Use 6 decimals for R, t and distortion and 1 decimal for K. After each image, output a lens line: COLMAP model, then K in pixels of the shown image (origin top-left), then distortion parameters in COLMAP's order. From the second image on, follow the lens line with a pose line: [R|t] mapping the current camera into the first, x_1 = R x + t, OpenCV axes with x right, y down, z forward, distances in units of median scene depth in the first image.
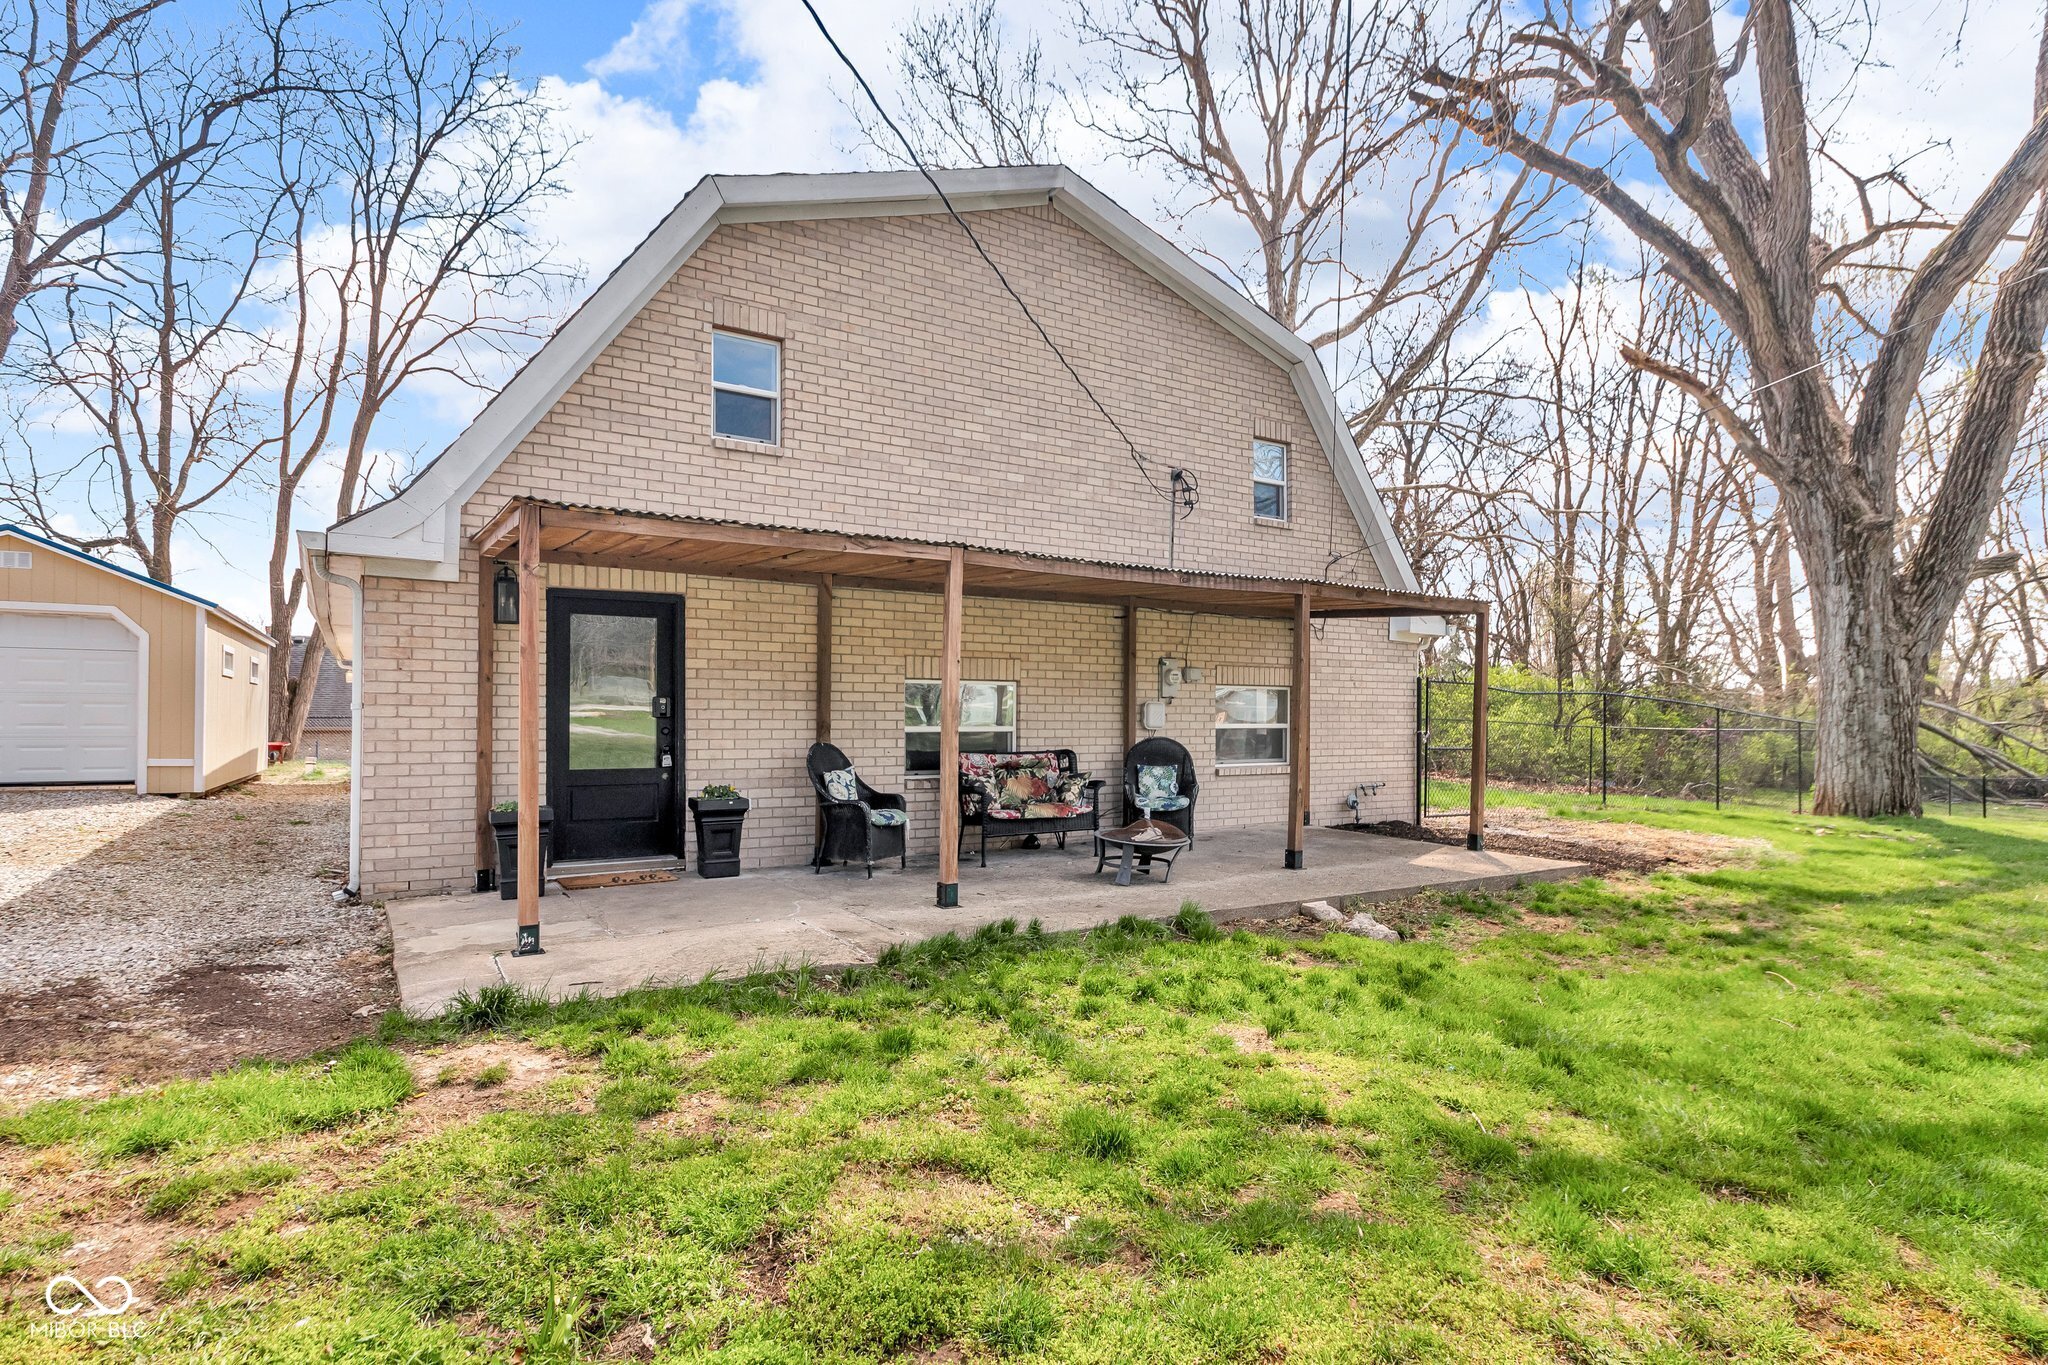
lens RADIAL K [[1029.9, 0, 1025.9], [0, 1029.9, 701.9], [0, 0, 1]] dist [-0.002226, -0.000584]
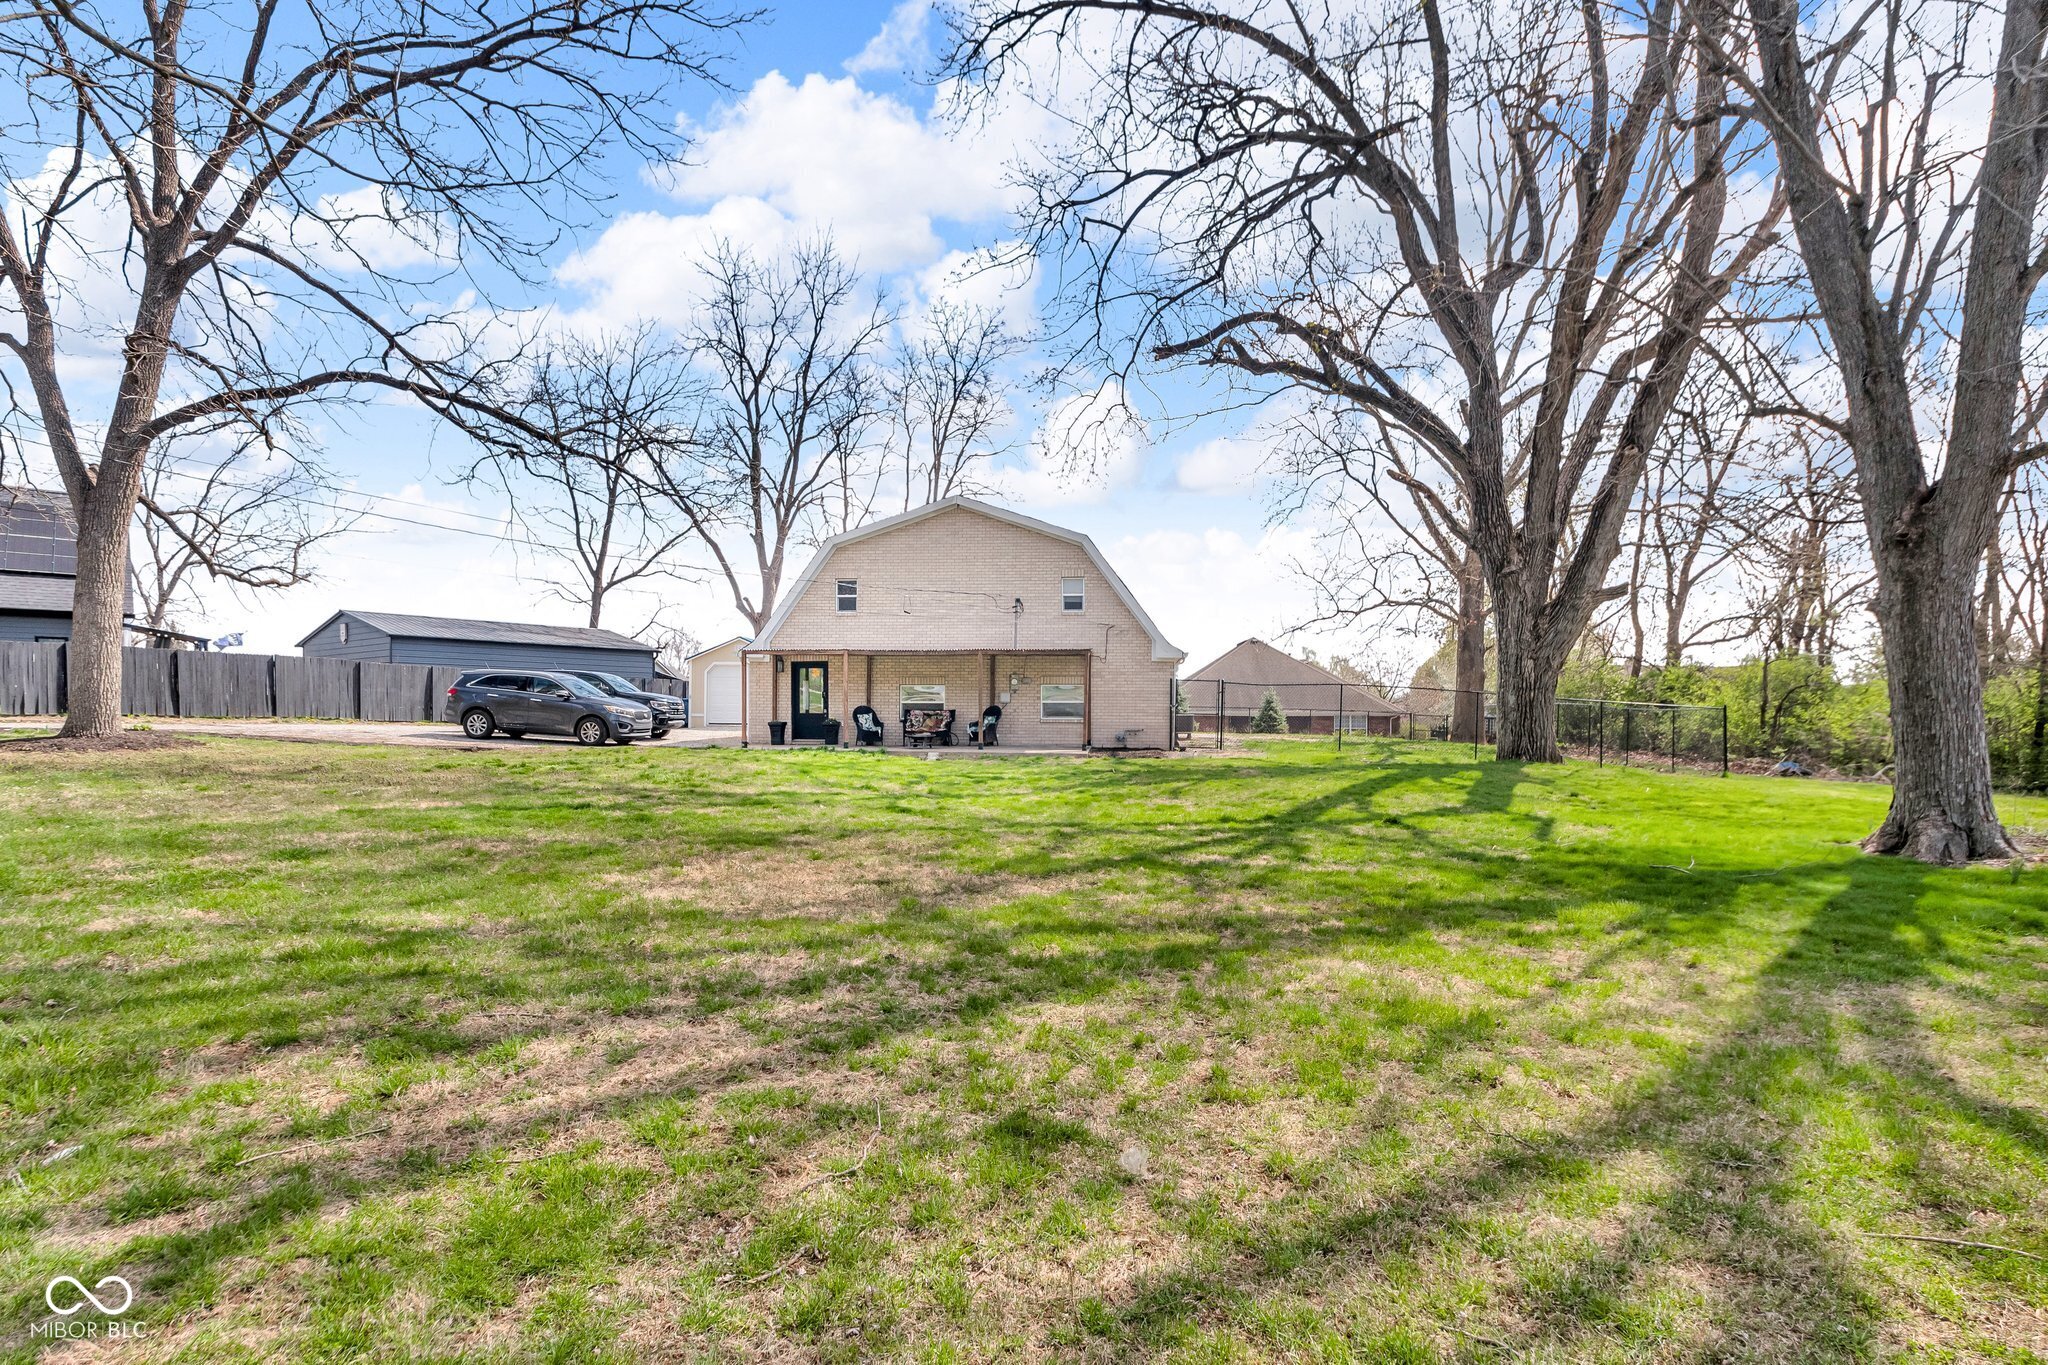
lens RADIAL K [[1029.9, 0, 1025.9], [0, 1029.9, 701.9], [0, 0, 1]] dist [-0.002226, -0.000584]
pose [[0.797584, -0.003788, -0.603196, 1.831062], [0.007471, 0.999966, 0.003598, 0.018179], [0.603162, -0.007376, 0.797585, -1.072509]]
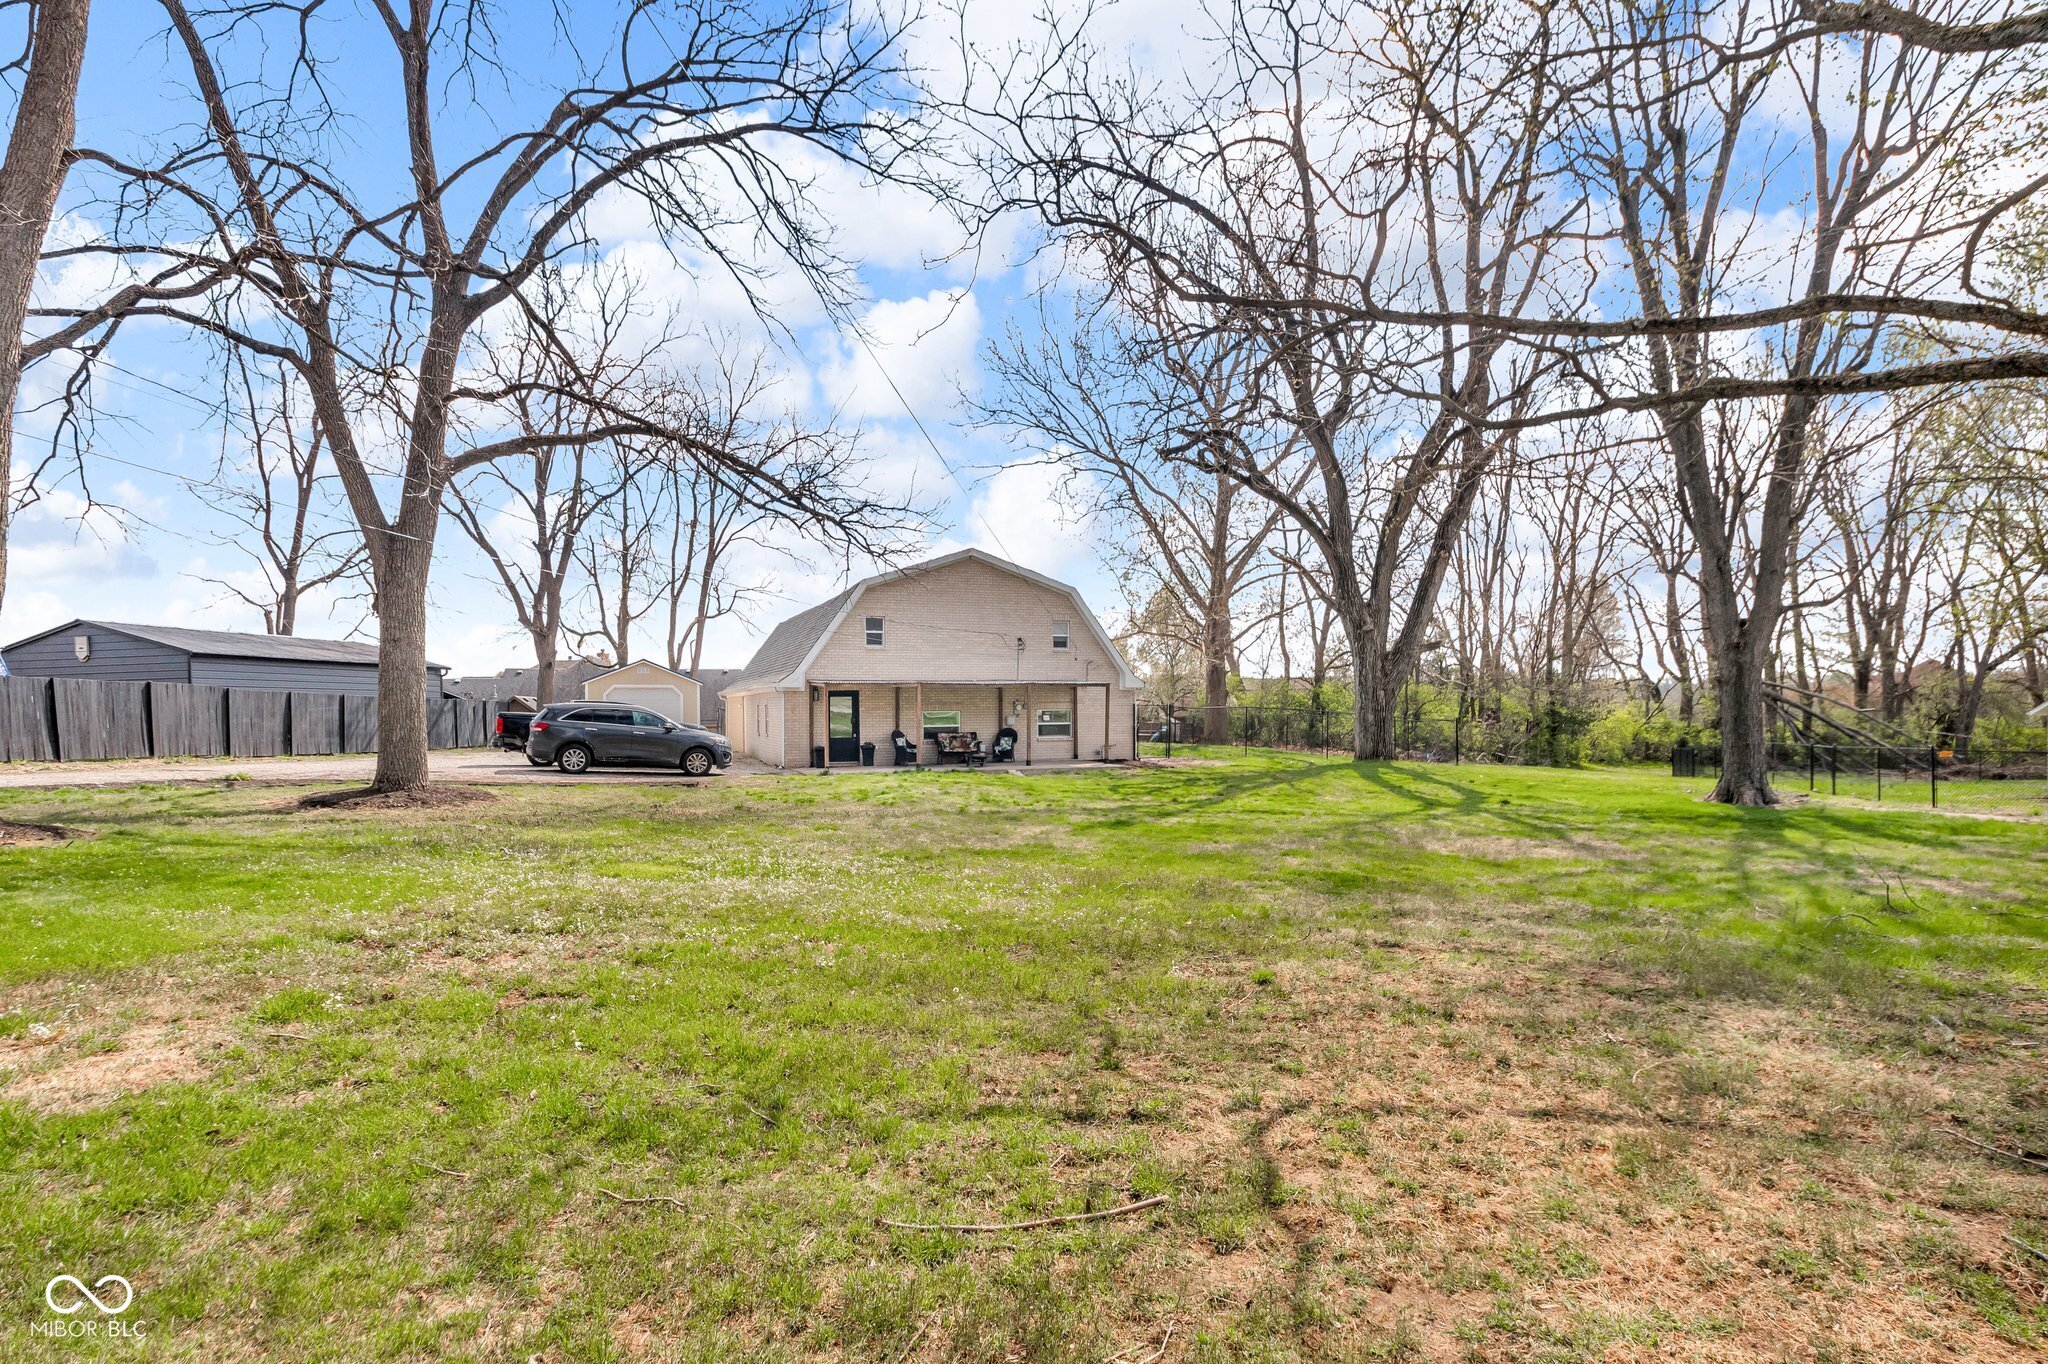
lens RADIAL K [[1029.9, 0, 1025.9], [0, 1029.9, 701.4], [0, 0, 1]] dist [-0.002226, -0.000584]
pose [[0.982870, -0.012337, -0.183887, 0.778215], [0.014109, 0.999866, 0.008331, -0.071859], [0.183759, -0.010782, 0.982912, -2.096233]]
